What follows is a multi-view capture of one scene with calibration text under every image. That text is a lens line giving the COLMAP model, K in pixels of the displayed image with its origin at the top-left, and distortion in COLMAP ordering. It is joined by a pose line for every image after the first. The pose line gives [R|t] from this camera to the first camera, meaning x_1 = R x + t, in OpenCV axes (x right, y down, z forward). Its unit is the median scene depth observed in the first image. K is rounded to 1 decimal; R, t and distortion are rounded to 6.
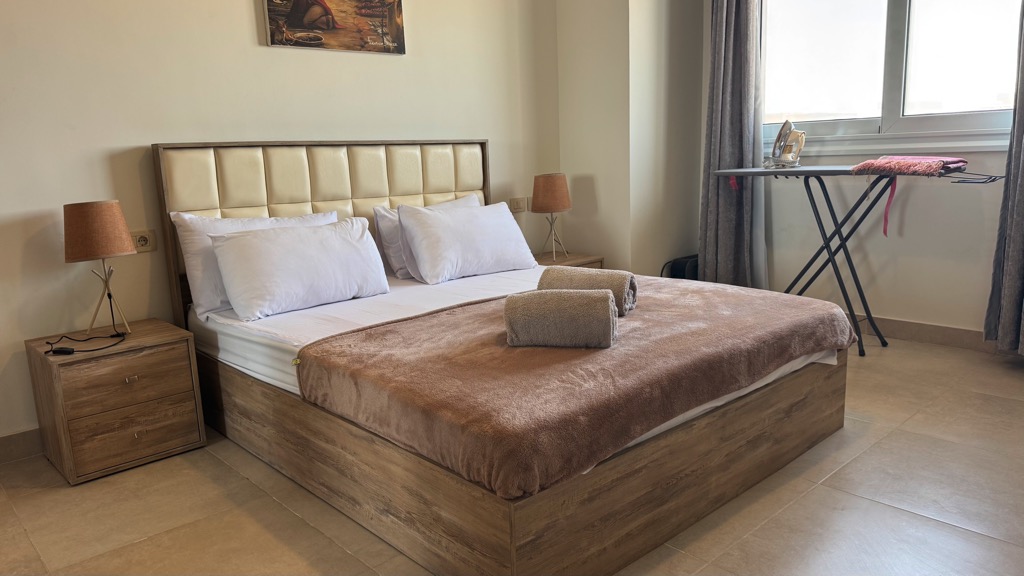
lens RADIAL K [[711.7, 0, 515.2], [0, 711.7, 292.1], [0, 0, 1]] dist [0.174656, -0.354729]
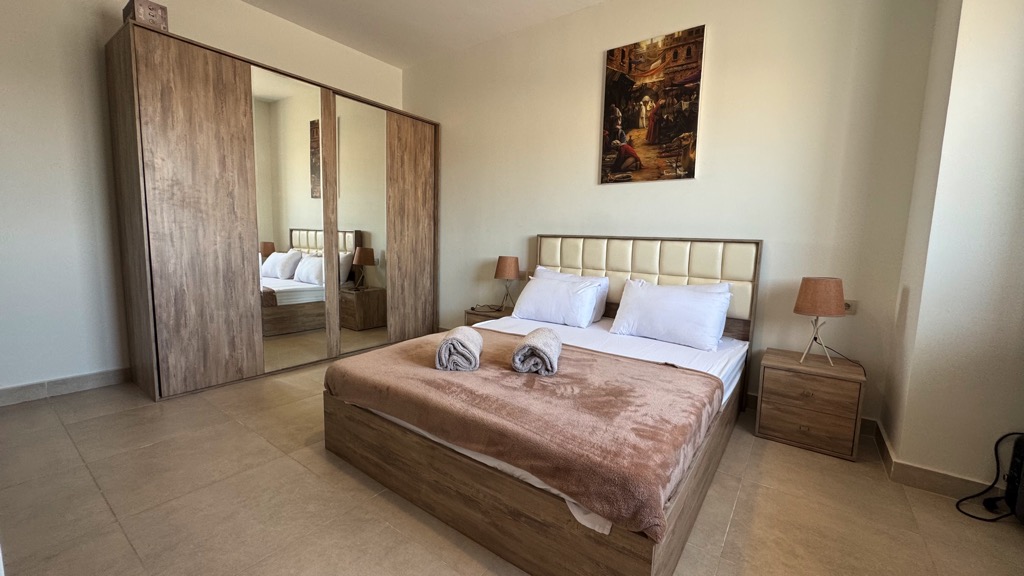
lens RADIAL K [[409.2, 0, 511.2], [0, 409.2, 287.4], [0, 0, 1]] dist [-0.004037, -0.000099]
pose [[0.189760, 0.163330, -0.968150, 0.745701], [-0.222176, 0.967631, 0.119695, -0.180324], [0.956362, 0.192387, 0.219906, 0.681046]]
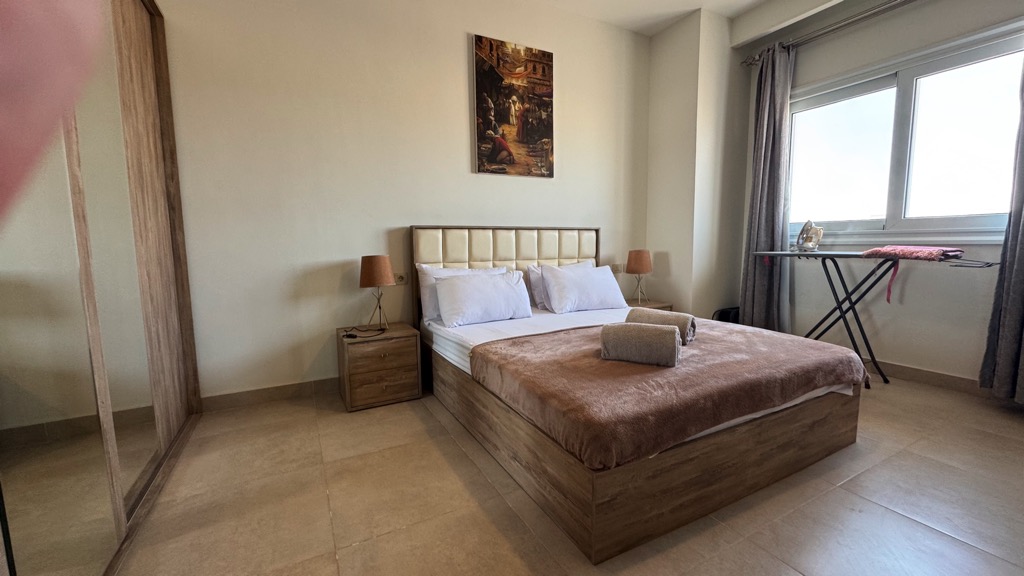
lens RADIAL K [[409.2, 0, 511.2], [0, 409.2, 287.4], [0, 0, 1]] dist [-0.004037, -0.000099]
pose [[0.966332, 0.055773, -0.251183, 0.010141], [-0.074783, 0.994962, -0.066777, -0.000816], [0.246193, 0.083312, 0.965634, 0.088836]]
